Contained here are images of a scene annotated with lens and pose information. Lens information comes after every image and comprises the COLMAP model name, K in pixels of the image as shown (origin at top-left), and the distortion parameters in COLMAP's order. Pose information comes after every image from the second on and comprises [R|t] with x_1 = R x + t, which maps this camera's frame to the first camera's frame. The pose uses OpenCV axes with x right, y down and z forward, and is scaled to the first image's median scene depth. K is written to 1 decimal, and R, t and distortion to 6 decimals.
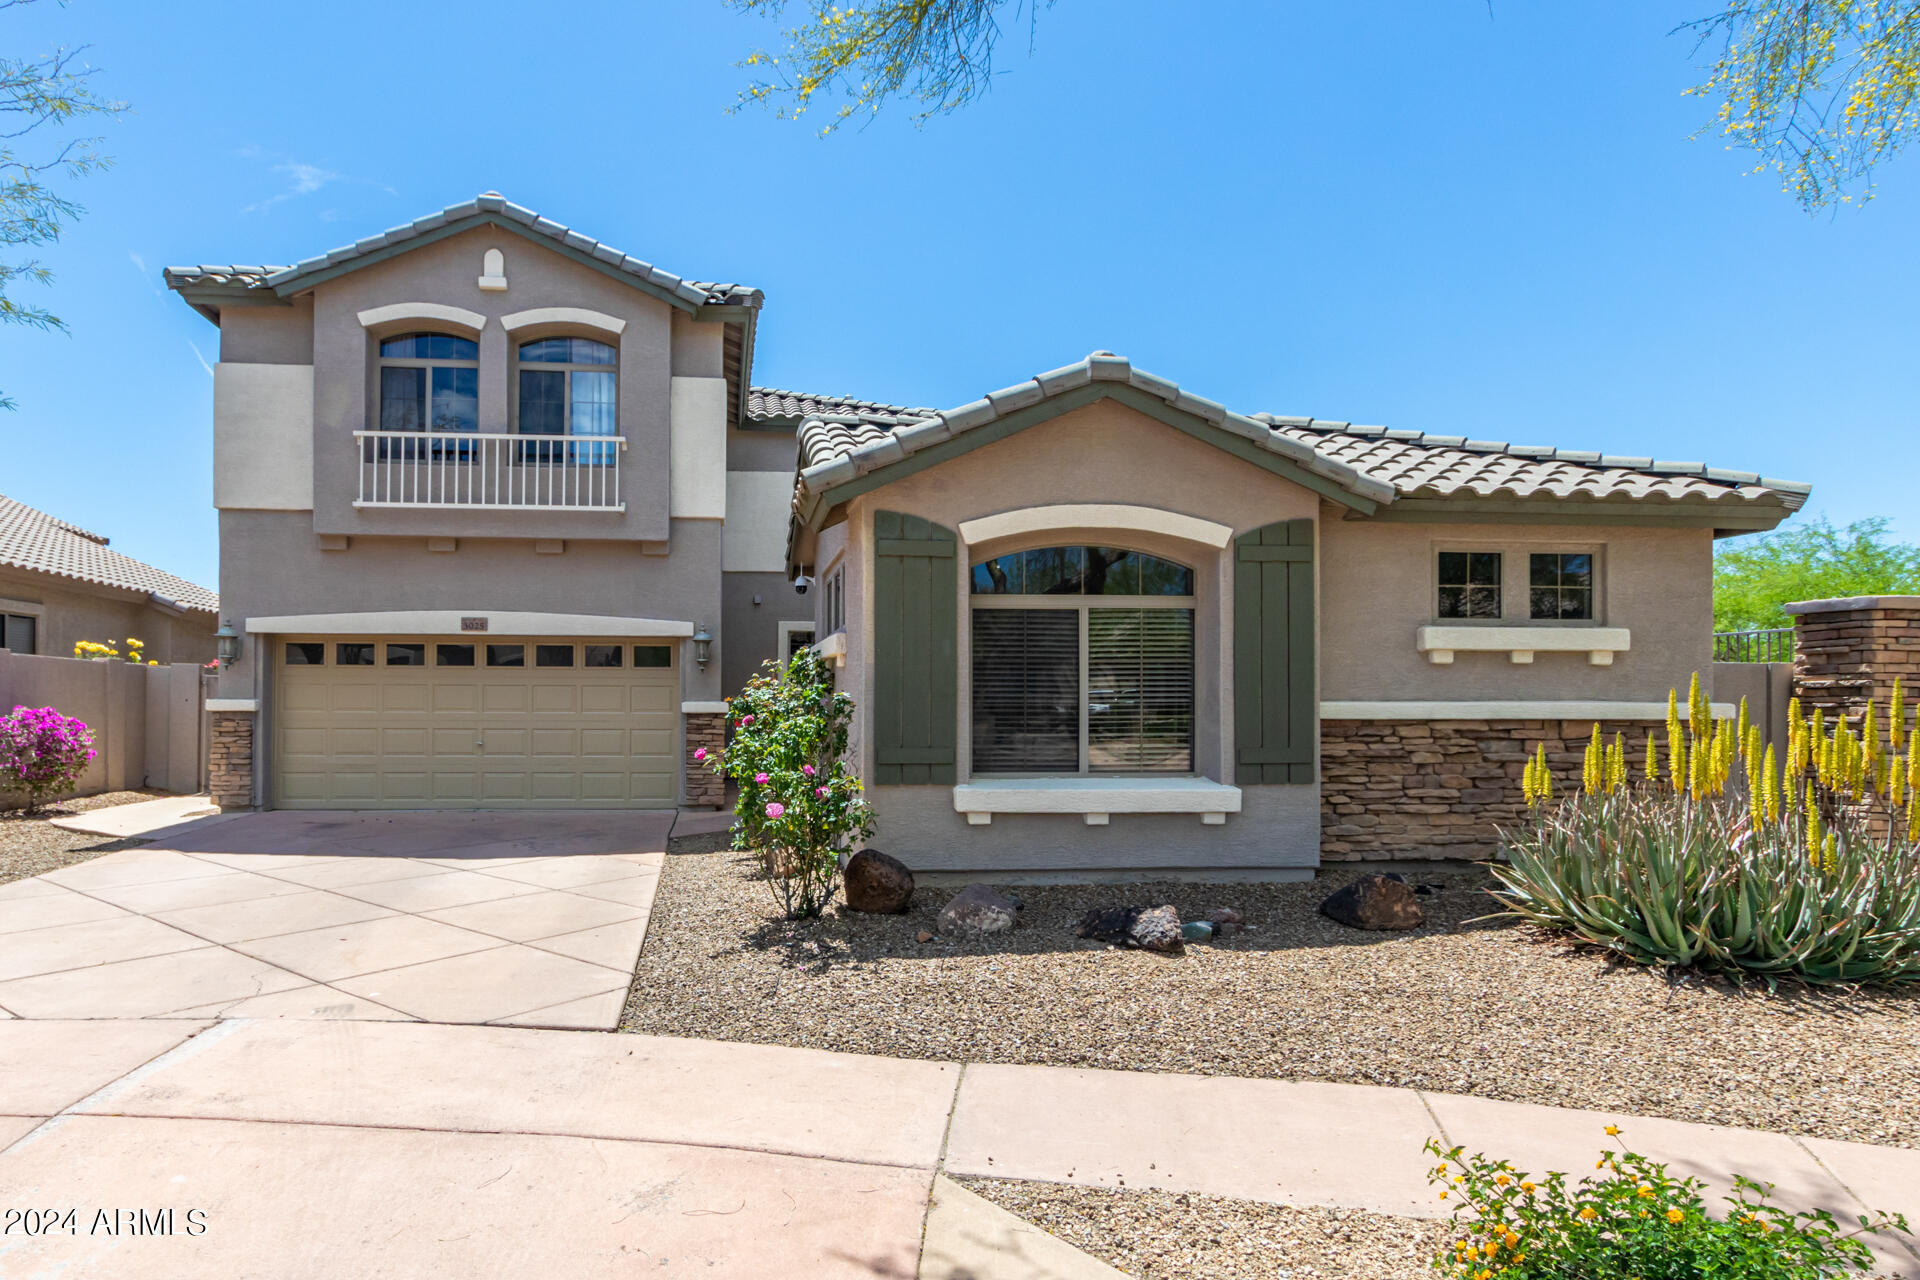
lens RADIAL K [[1144.9, 0, 826.3], [0, 1144.9, 680.6], [0, 0, 1]] dist [0.003144, 0.000090]
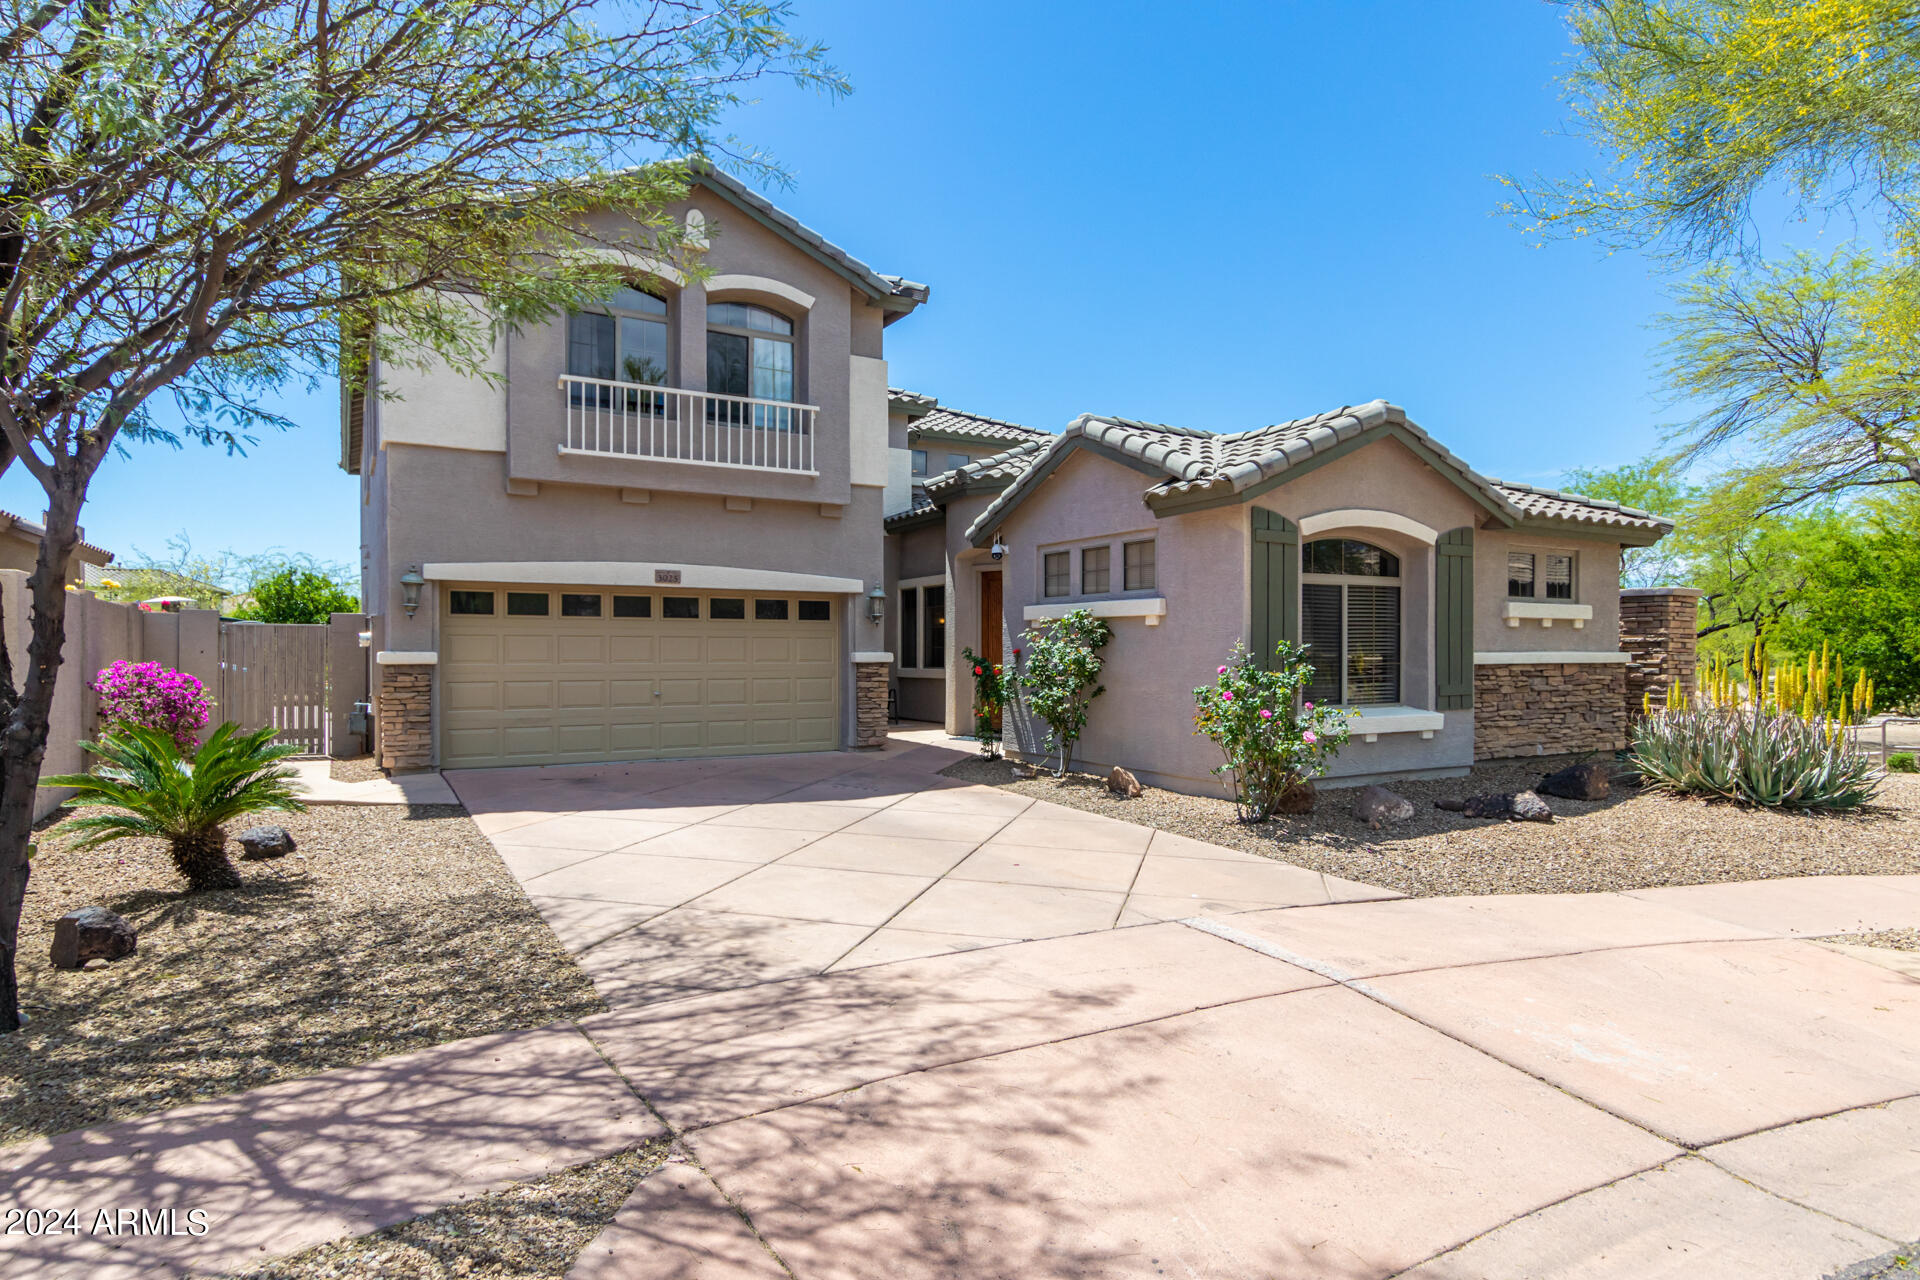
lens RADIAL K [[1070.8, 0, 960.0], [0, 1070.8, 640.0], [0, 0, 1]] dist [0.016761, -0.000233]
pose [[0.900216, 0.001600, 0.435441, -0.683934], [-0.006717, 0.999925, 0.010213, -0.006509], [-0.435392, -0.012119, 0.900160, 0.044750]]
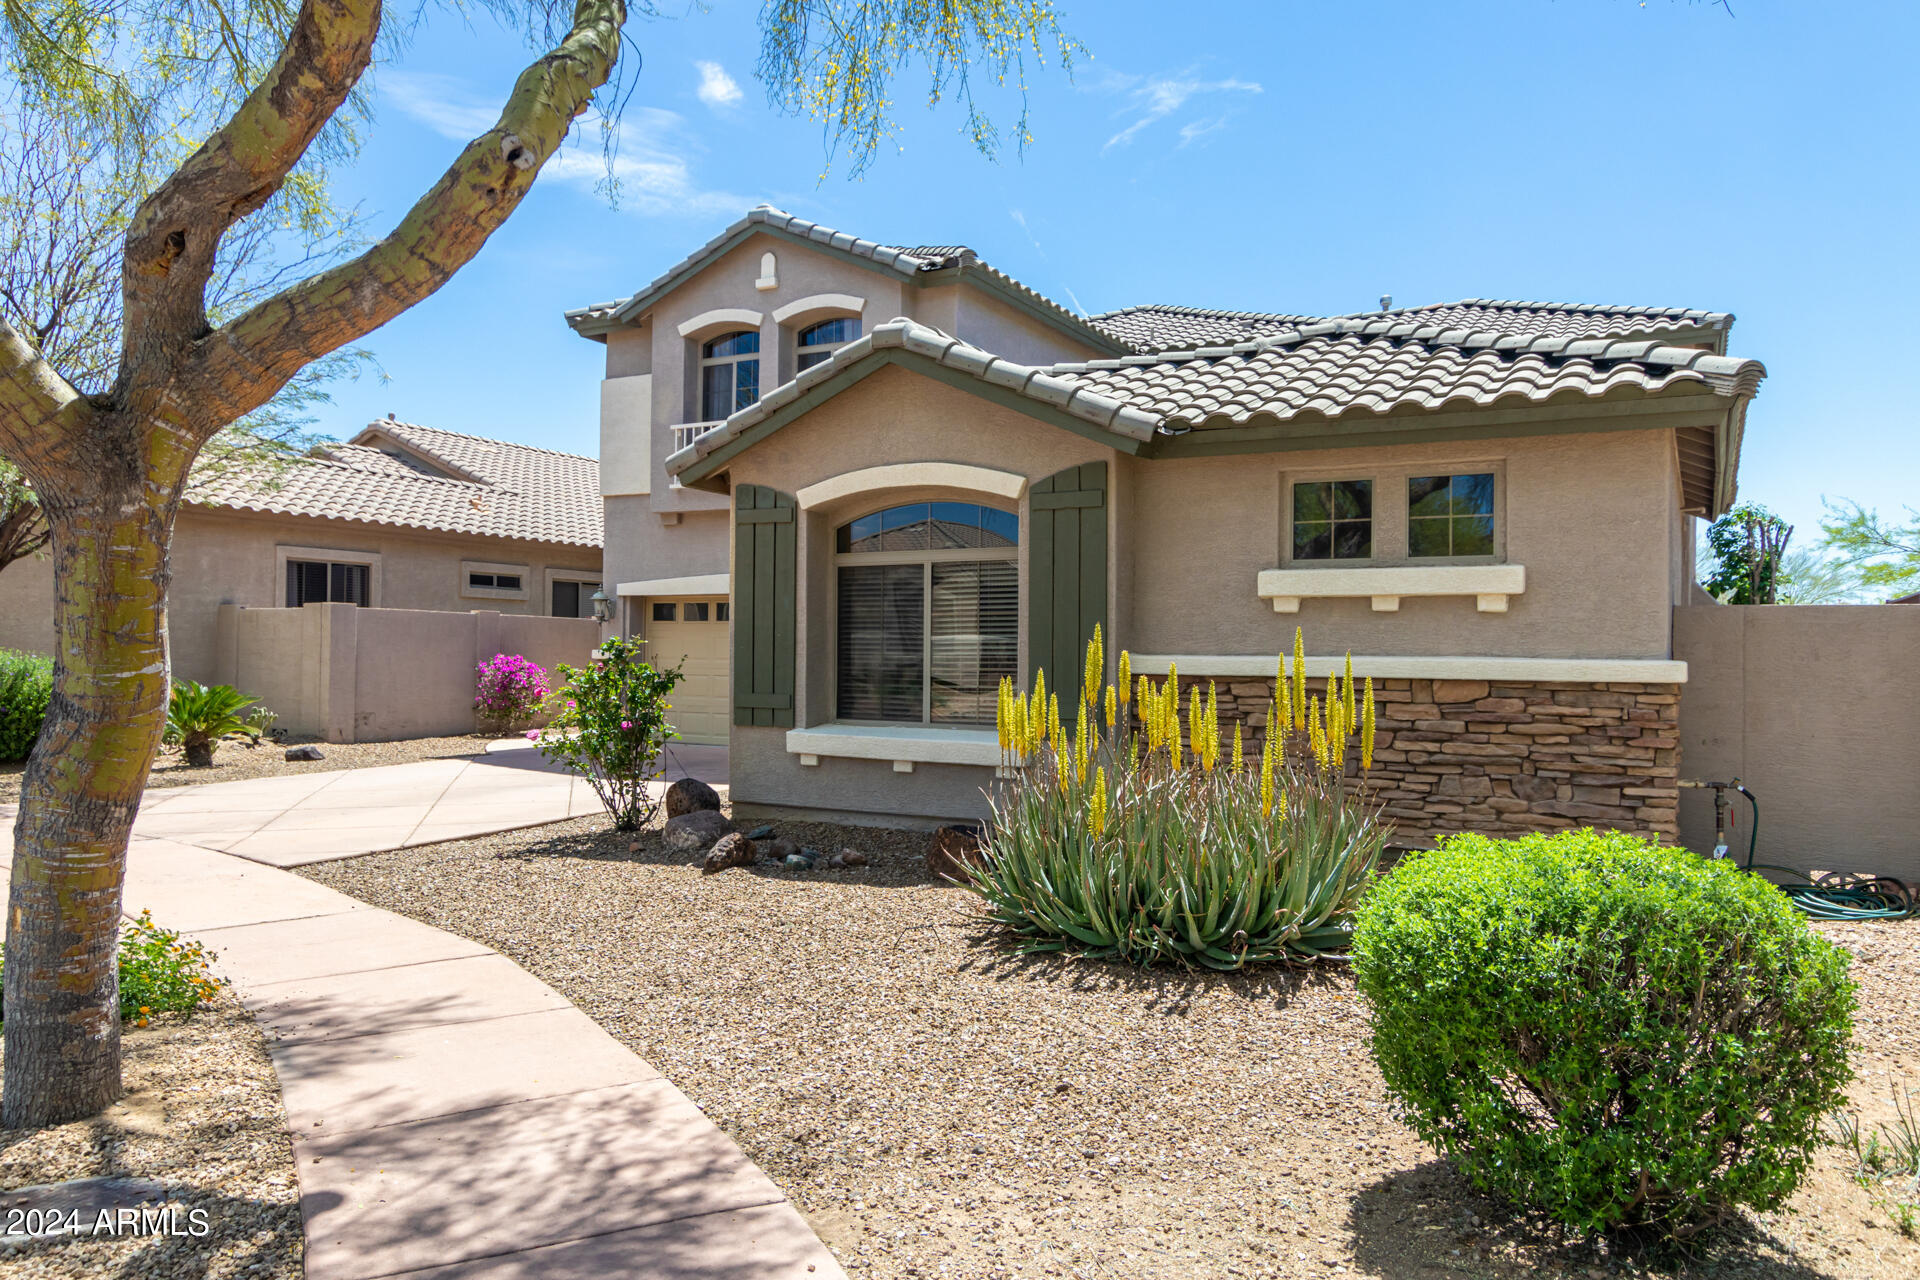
lens RADIAL K [[1361.3, 0, 961.0], [0, 1361.3, 604.8], [0, 0, 1]] dist [-0.003452, -0.000163]
pose [[0.823667, -0.014442, -0.566890, 0.862042], [0.001936, 0.999741, -0.022655, 0.002171], [0.567071, 0.017563, 0.823482, 0.010748]]
